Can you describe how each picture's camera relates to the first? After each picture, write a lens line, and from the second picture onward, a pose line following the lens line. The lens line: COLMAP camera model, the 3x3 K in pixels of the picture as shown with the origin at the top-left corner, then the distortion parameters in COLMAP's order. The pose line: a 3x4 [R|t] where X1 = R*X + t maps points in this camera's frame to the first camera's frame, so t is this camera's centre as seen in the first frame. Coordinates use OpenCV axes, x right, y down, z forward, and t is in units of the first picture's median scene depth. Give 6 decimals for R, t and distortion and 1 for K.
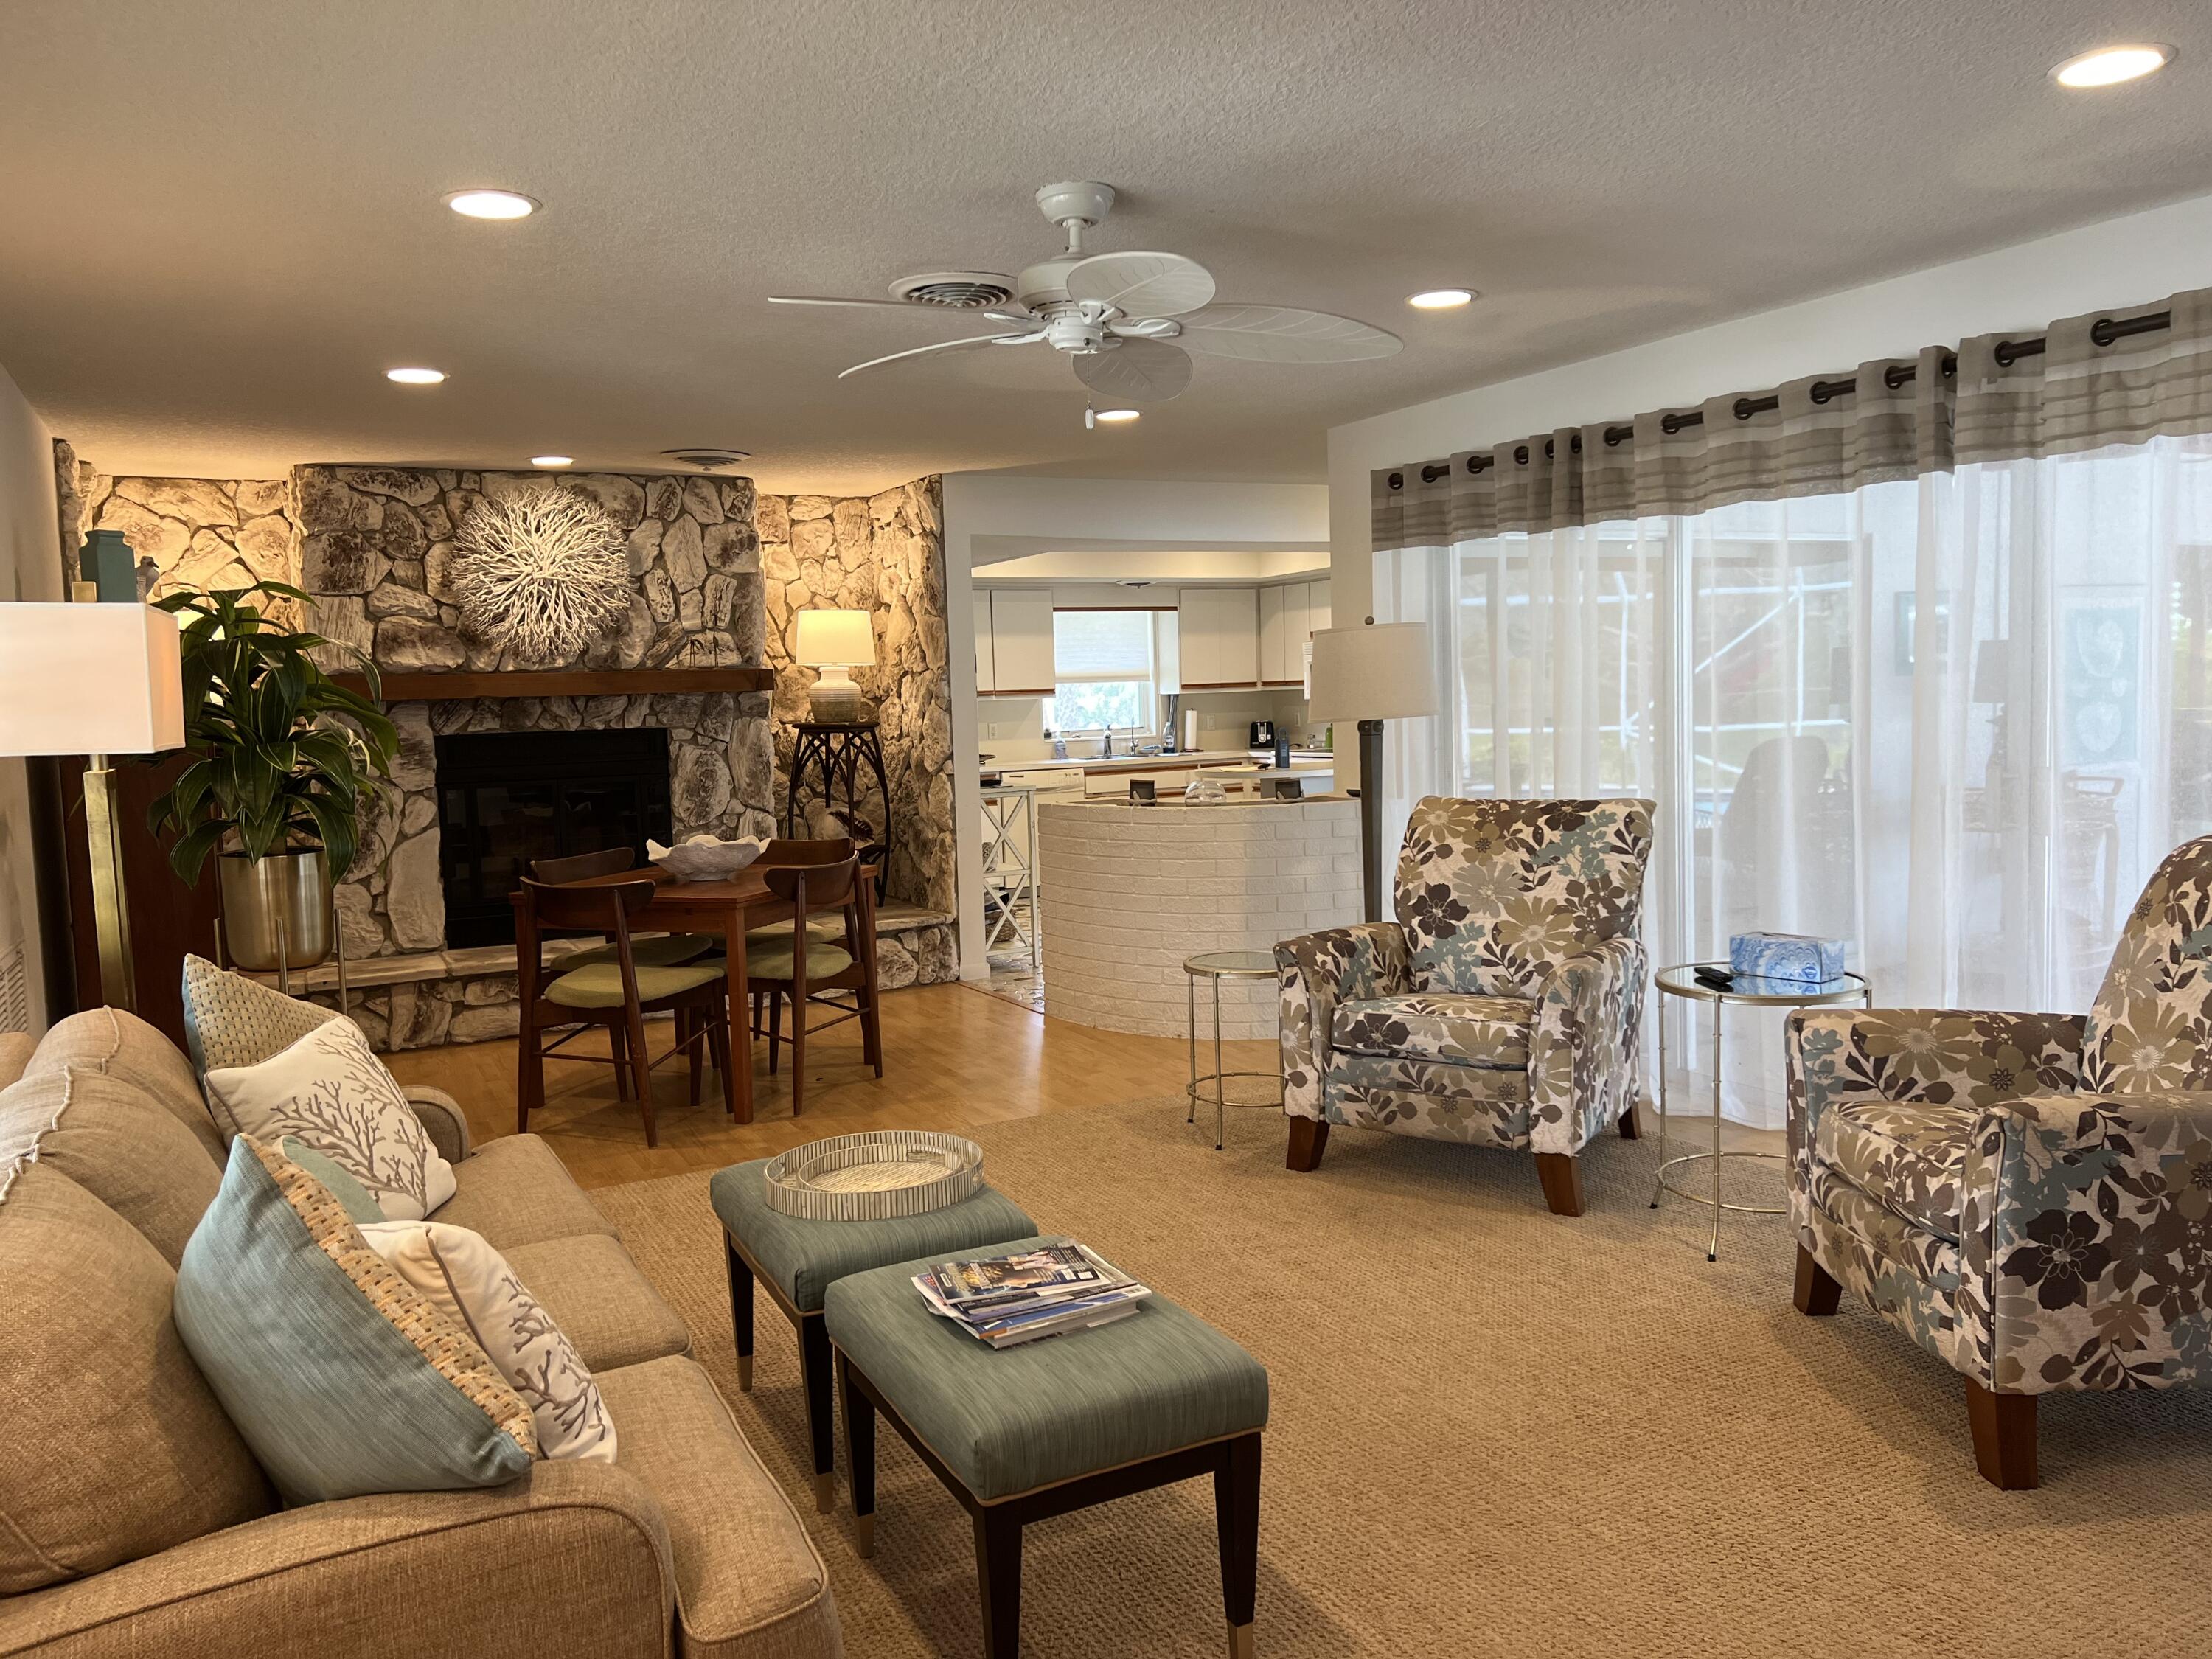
lens RADIAL K [[1662.5, 0, 1102.3], [0, 1662.5, 830.2], [0, 0, 1]] dist [0.052549, -0.067754]
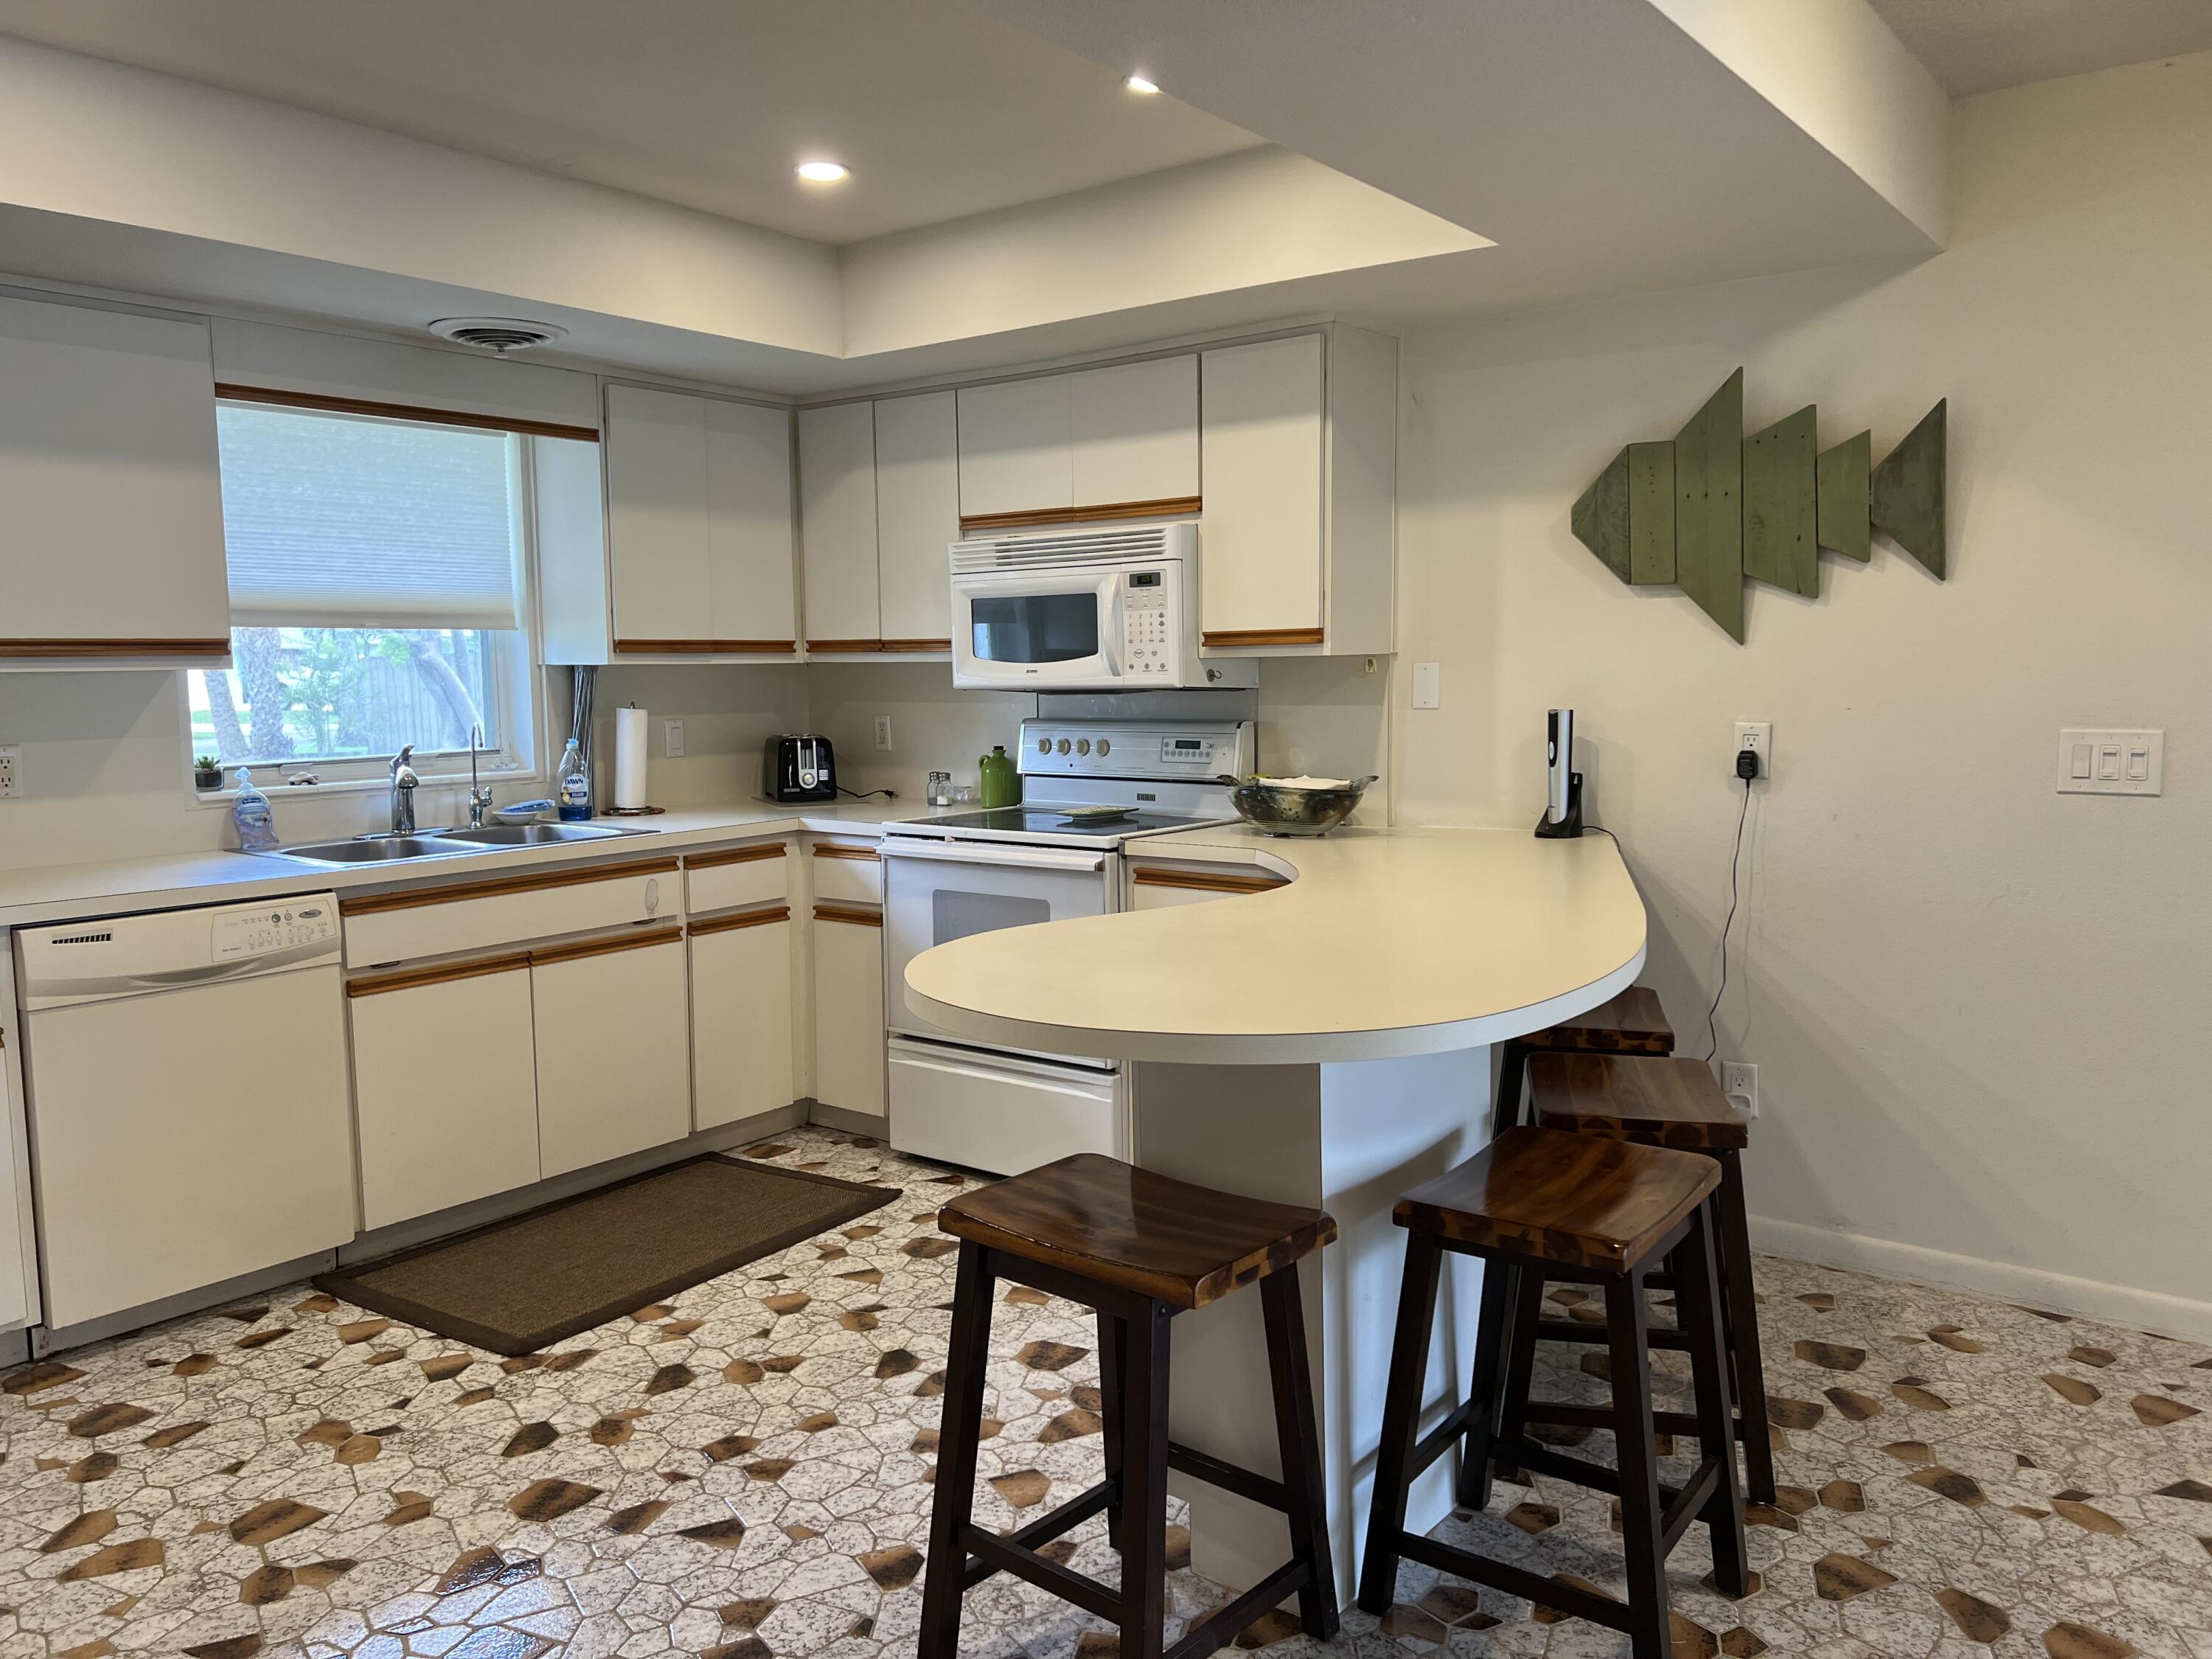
lens RADIAL K [[1662.5, 0, 1115.1], [0, 1662.5, 837.2], [0, 0, 1]] dist [0.052549, -0.067754]
pose [[0.900642, -0.022322, 0.433989, -0.014992], [0.016384, 0.999714, 0.017418, -0.047474], [-0.434254, -0.008577, 0.900750, 0.605490]]
